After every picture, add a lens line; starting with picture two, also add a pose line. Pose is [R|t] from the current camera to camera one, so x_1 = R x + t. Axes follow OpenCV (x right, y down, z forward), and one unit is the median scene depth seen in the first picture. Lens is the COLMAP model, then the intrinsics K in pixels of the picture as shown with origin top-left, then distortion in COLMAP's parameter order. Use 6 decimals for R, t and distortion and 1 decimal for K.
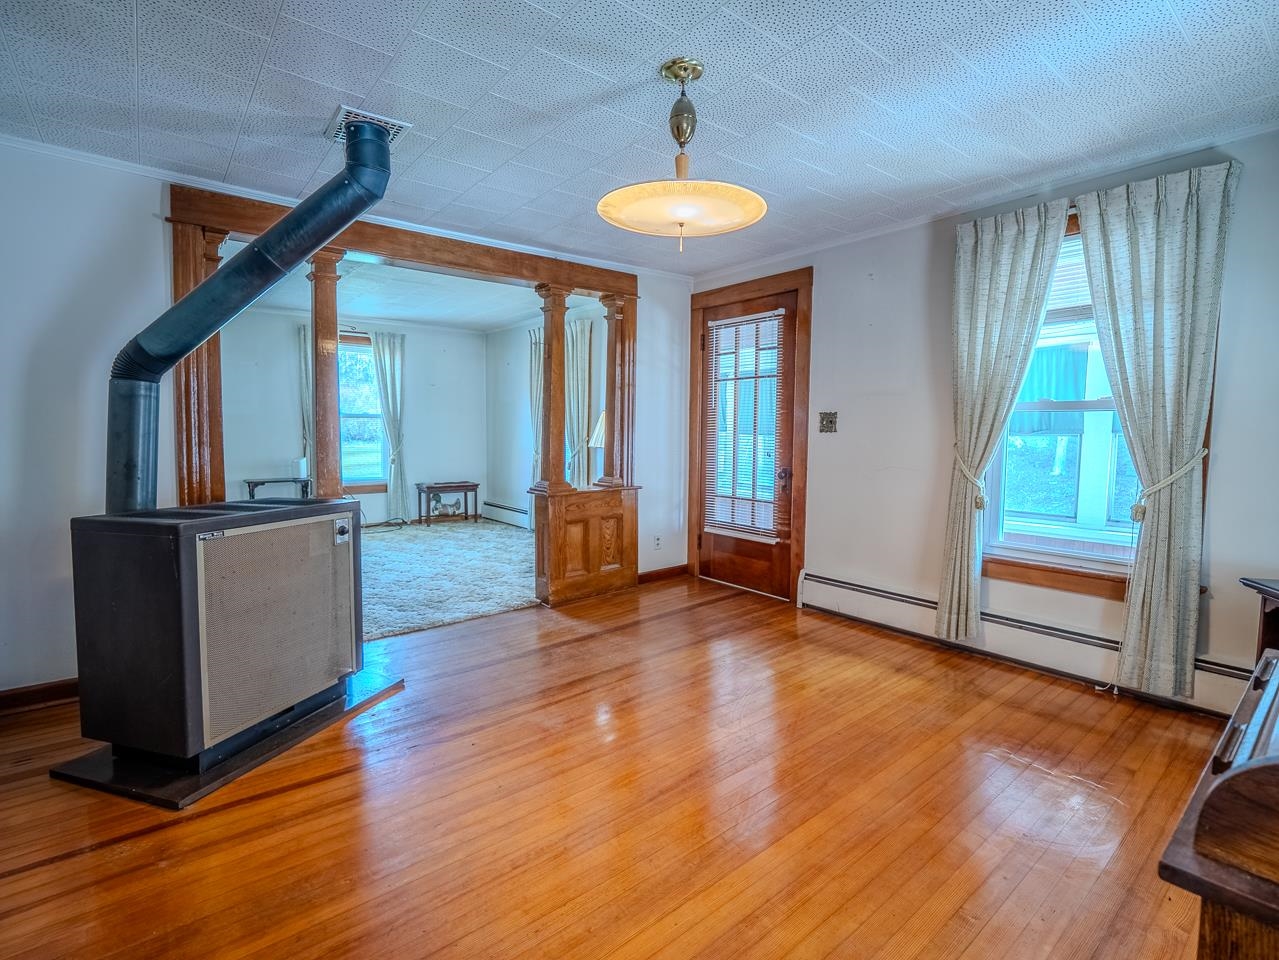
lens RADIAL K [[621.3, 0, 642.4], [0, 621.3, 473.9], [0, 0, 1]] dist [-0.022676, -0.000072]
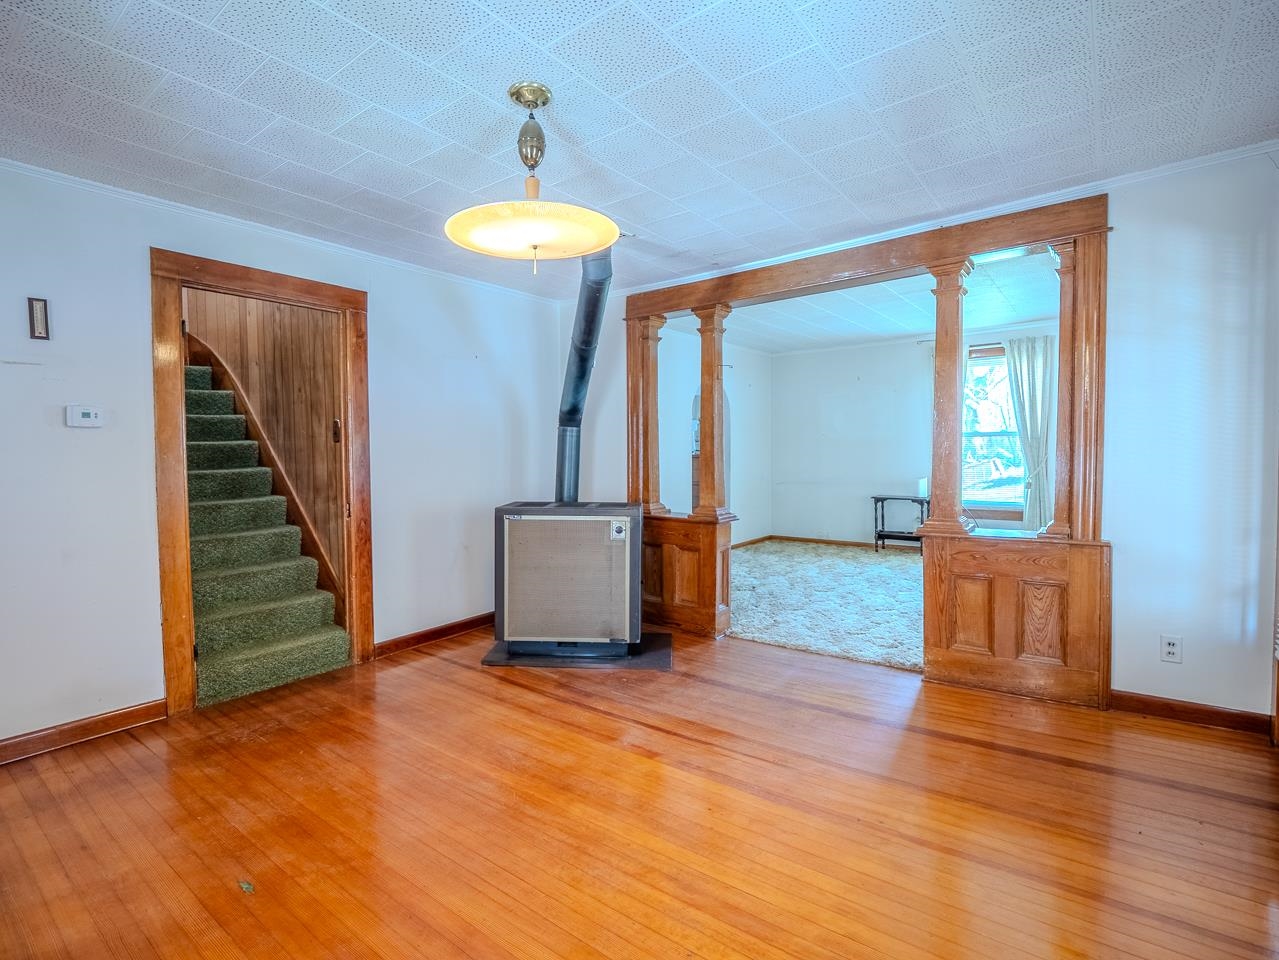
lens RADIAL K [[621.3, 0, 642.4], [0, 621.3, 473.9], [0, 0, 1]] dist [-0.022676, -0.000072]
pose [[0.213143, 0.028454, -0.976607, 0.530040], [-0.055700, 0.998304, 0.016929, -0.034906], [0.975432, 0.050789, 0.214366, 0.485021]]
